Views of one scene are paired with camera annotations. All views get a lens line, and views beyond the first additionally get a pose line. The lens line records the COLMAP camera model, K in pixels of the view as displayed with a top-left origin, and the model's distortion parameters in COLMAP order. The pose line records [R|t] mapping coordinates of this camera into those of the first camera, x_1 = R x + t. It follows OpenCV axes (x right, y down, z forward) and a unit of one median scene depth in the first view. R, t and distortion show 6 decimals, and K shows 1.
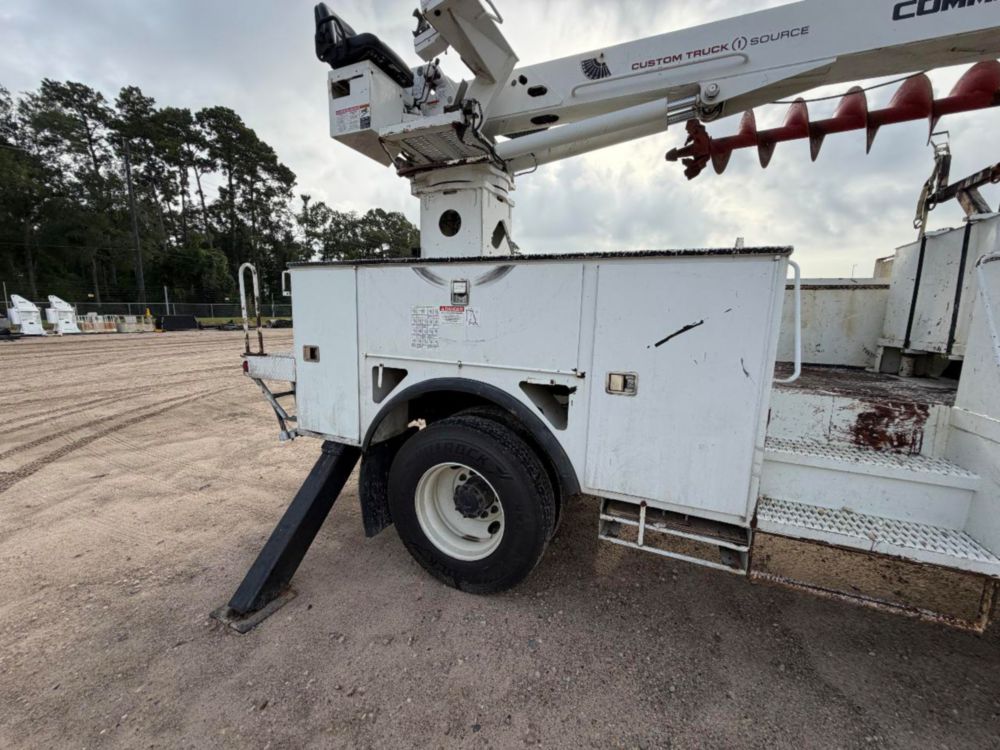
lens RADIAL K [[395.9, 0, 498.0], [0, 395.9, 376.1], [0, 0, 1]] dist [0.001133, -0.000633]
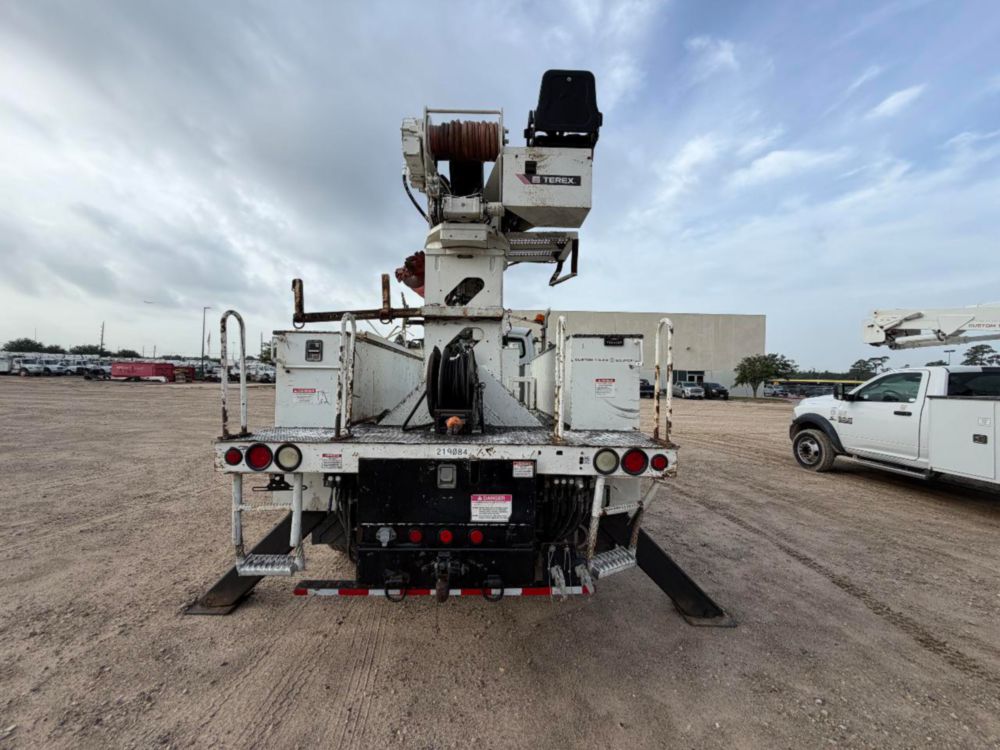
lens RADIAL K [[395.6, 0, 497.1], [0, 395.6, 376.5], [0, 0, 1]] dist [-0.000914, 0.000194]
pose [[-0.418477, -0.015074, 0.908102, -1.095186], [0.116146, 0.990765, 0.069969, -0.247999], [-0.900770, 0.134753, -0.412861, 1.492789]]
